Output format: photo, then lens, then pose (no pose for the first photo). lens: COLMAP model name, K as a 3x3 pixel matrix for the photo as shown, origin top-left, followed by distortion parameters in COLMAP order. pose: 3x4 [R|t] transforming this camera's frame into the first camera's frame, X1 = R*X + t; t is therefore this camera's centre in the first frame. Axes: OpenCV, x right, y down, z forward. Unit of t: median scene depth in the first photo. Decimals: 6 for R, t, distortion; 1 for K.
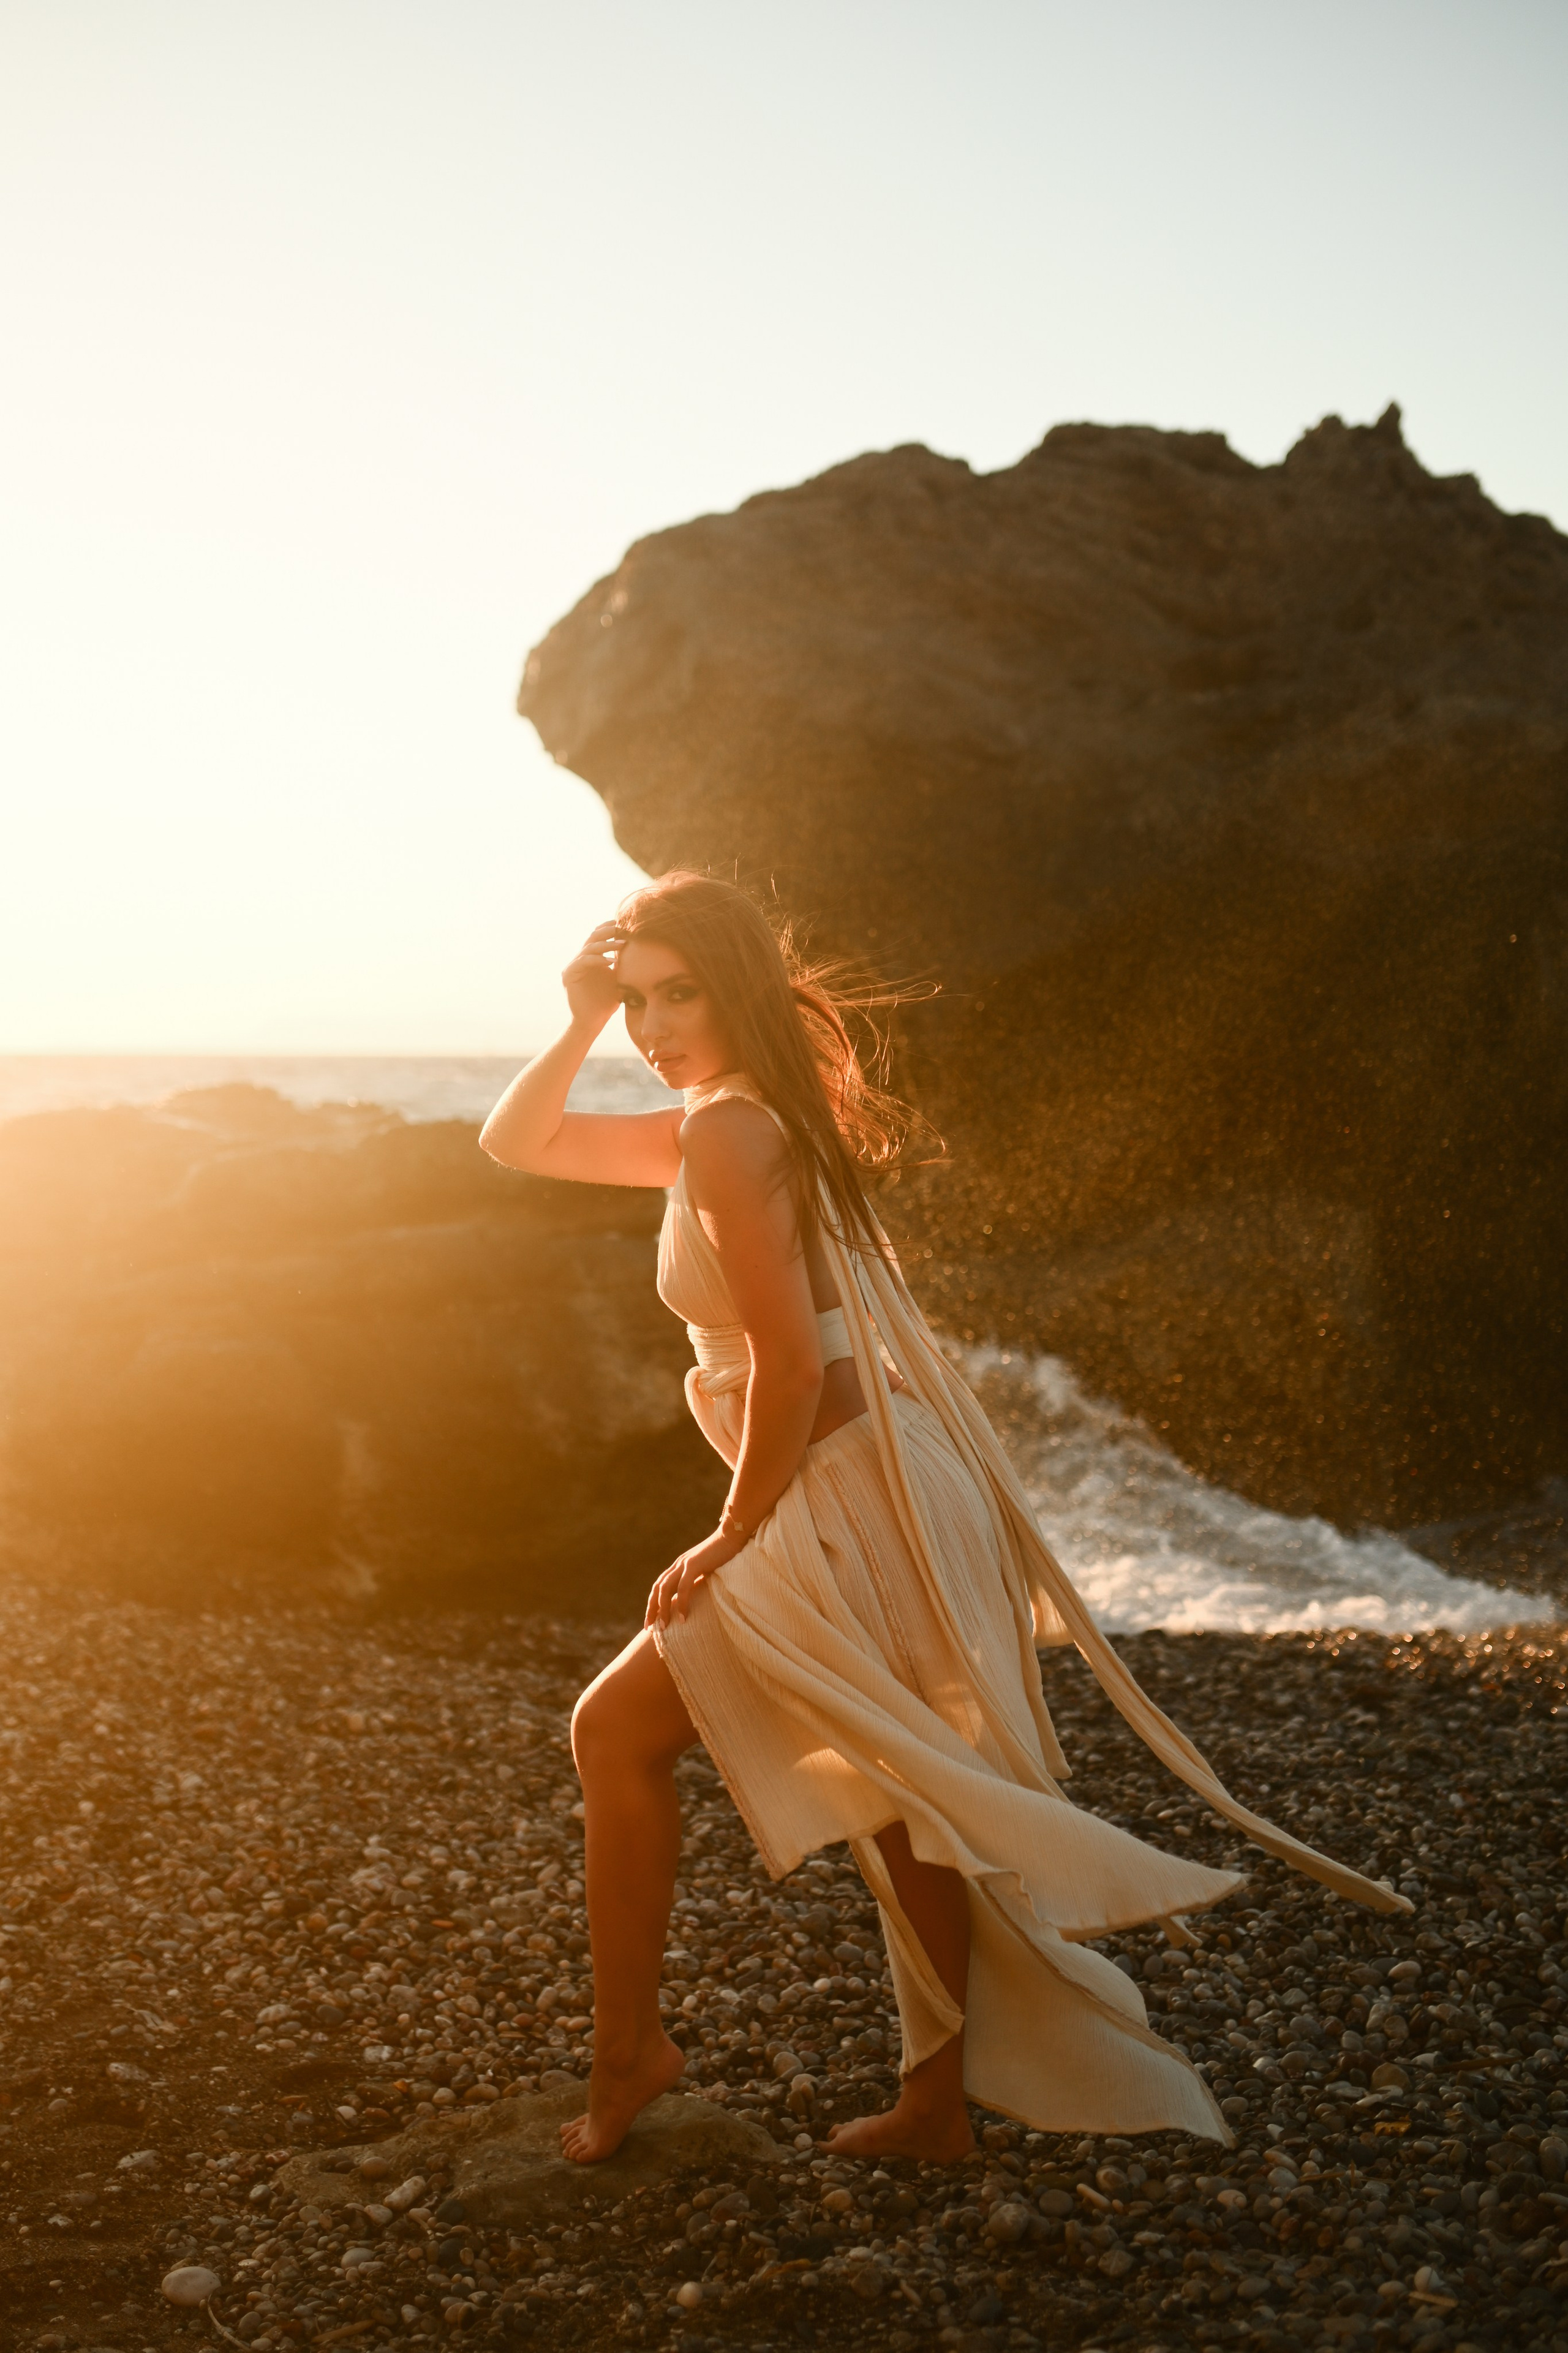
lens RADIAL K [[2401.2, 0, 725.4], [0, 2401.2, 1175.7], [0, 0, 1]] dist [-0.060612, 0.097736]
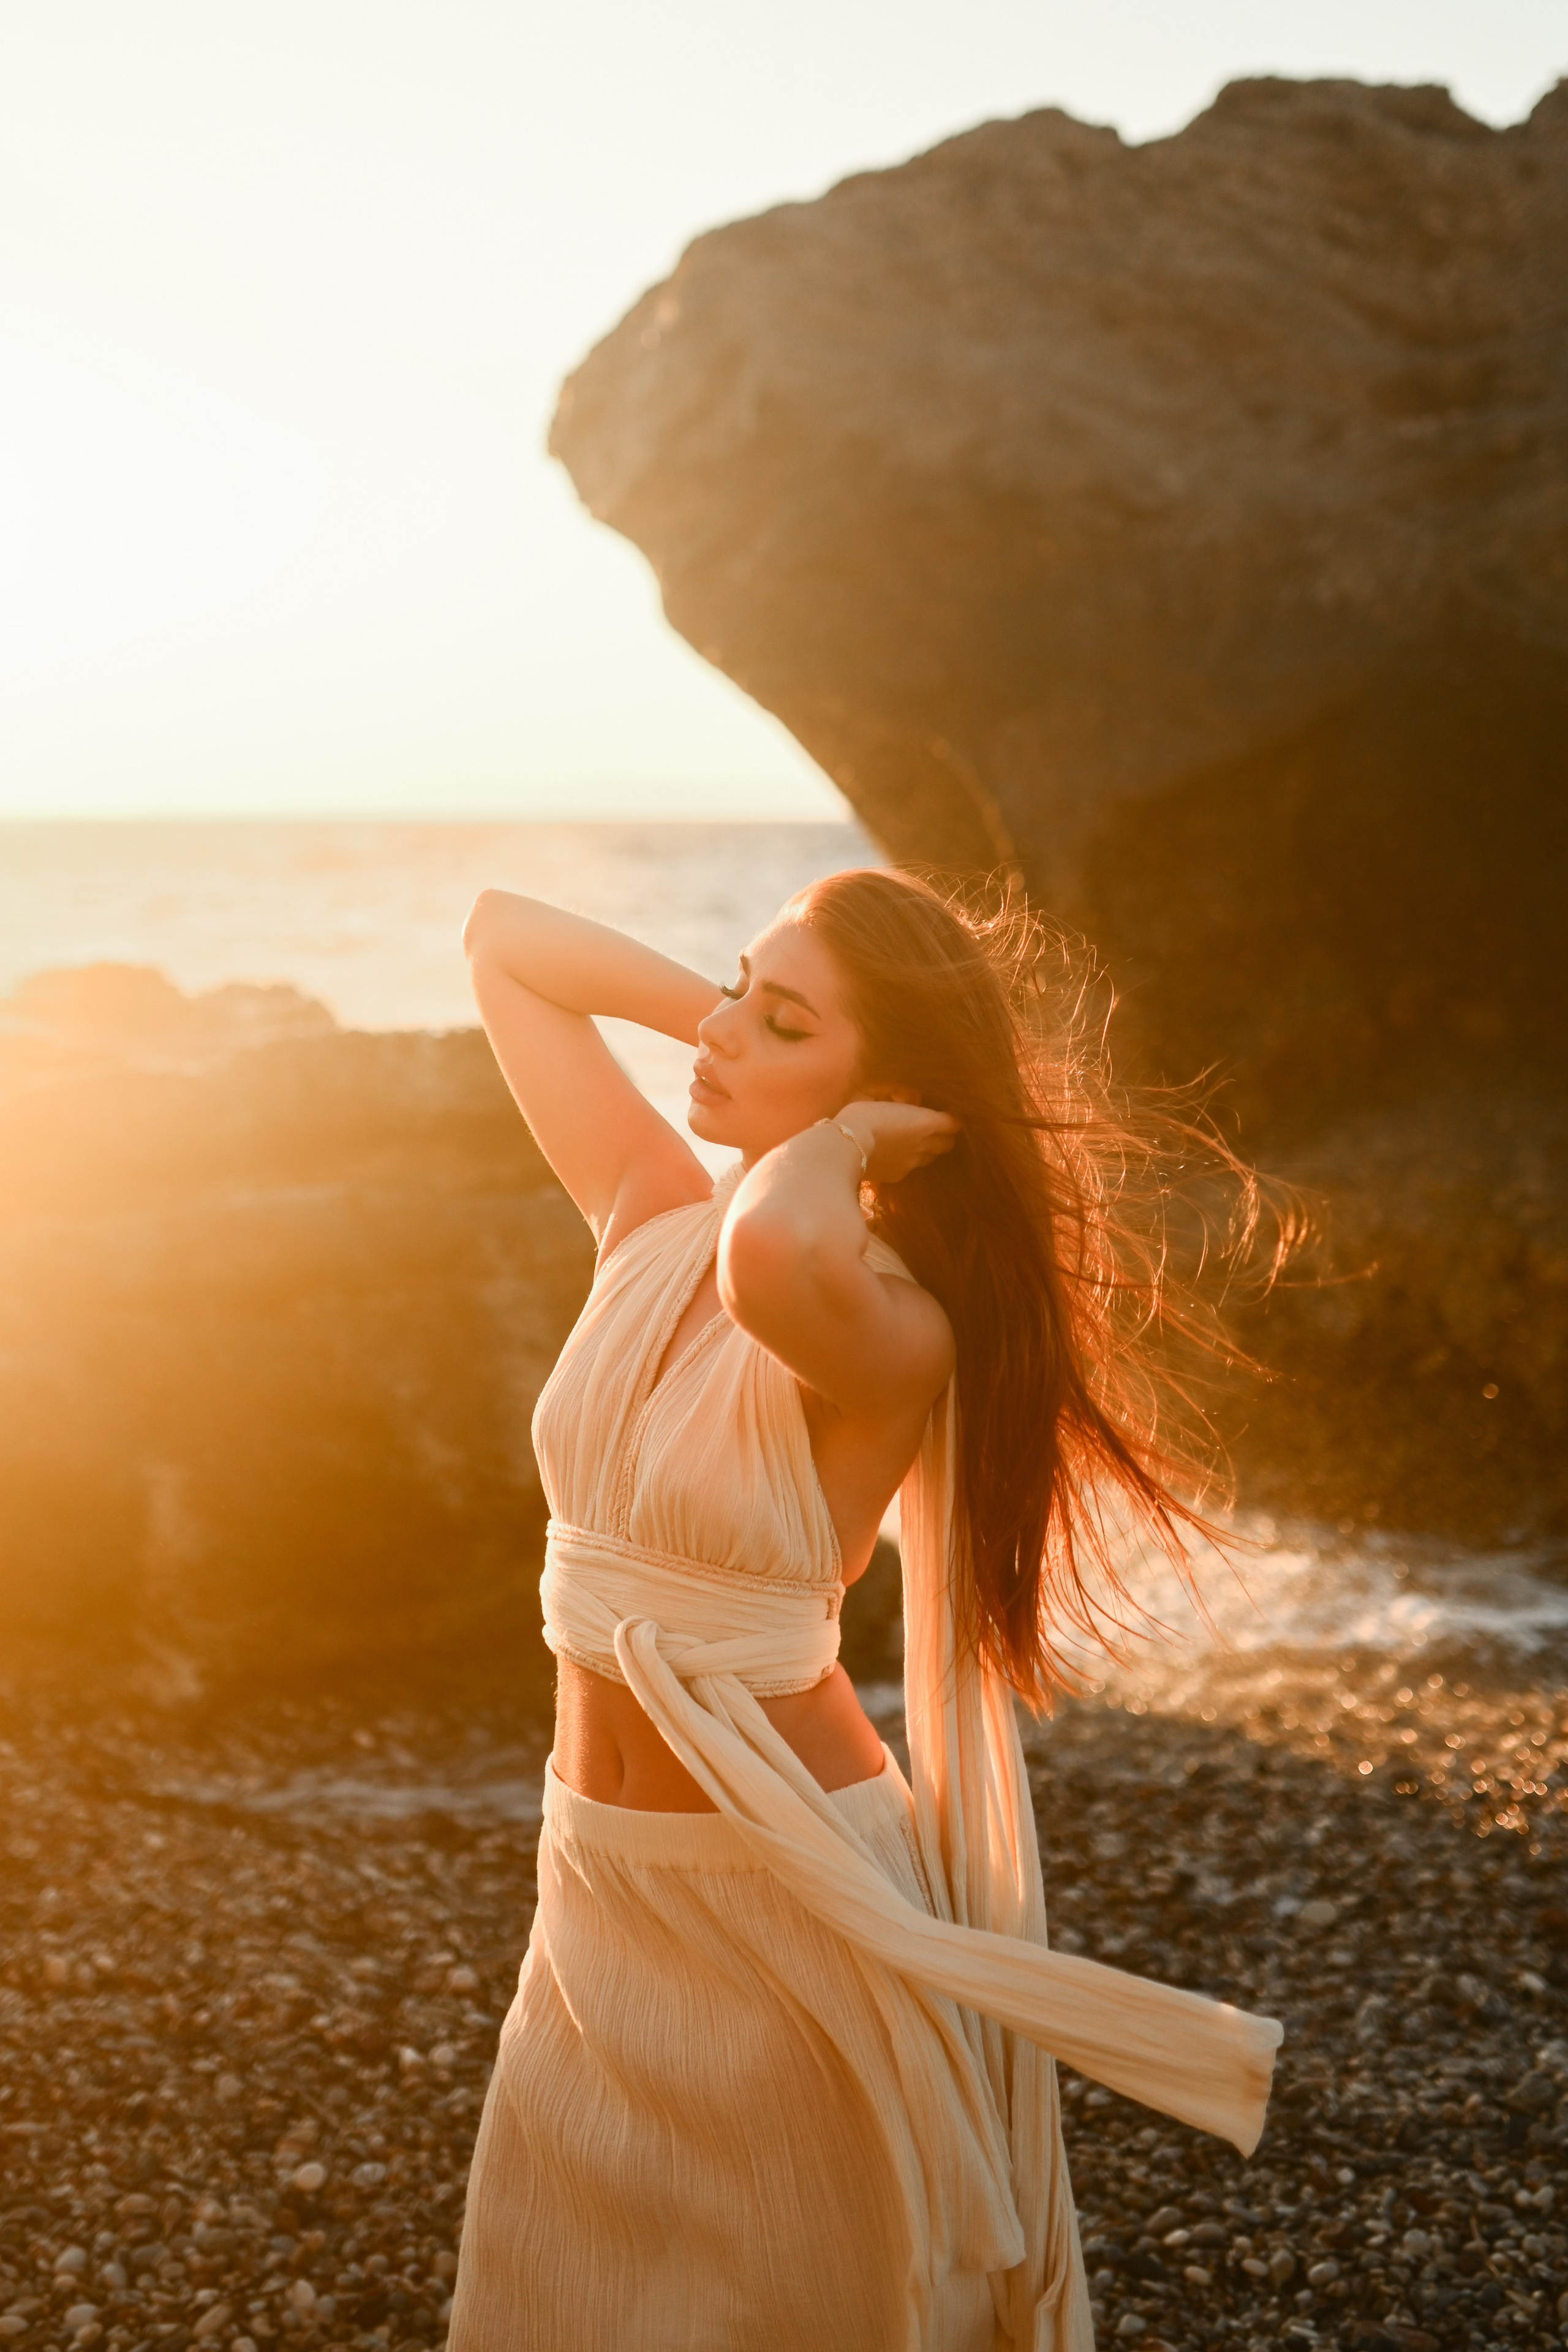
lens RADIAL K [[2924.1, 0, 666.4], [0, 2924.1, 939.6], [0, 0, 1]] dist [-0.061397, 0.095062]
pose [[0.997344, -0.001705, -0.072808, 0.097311], [0.000334, 0.999822, -0.018838, -0.063967], [0.072828, 0.018764, 0.997168, 0.189518]]
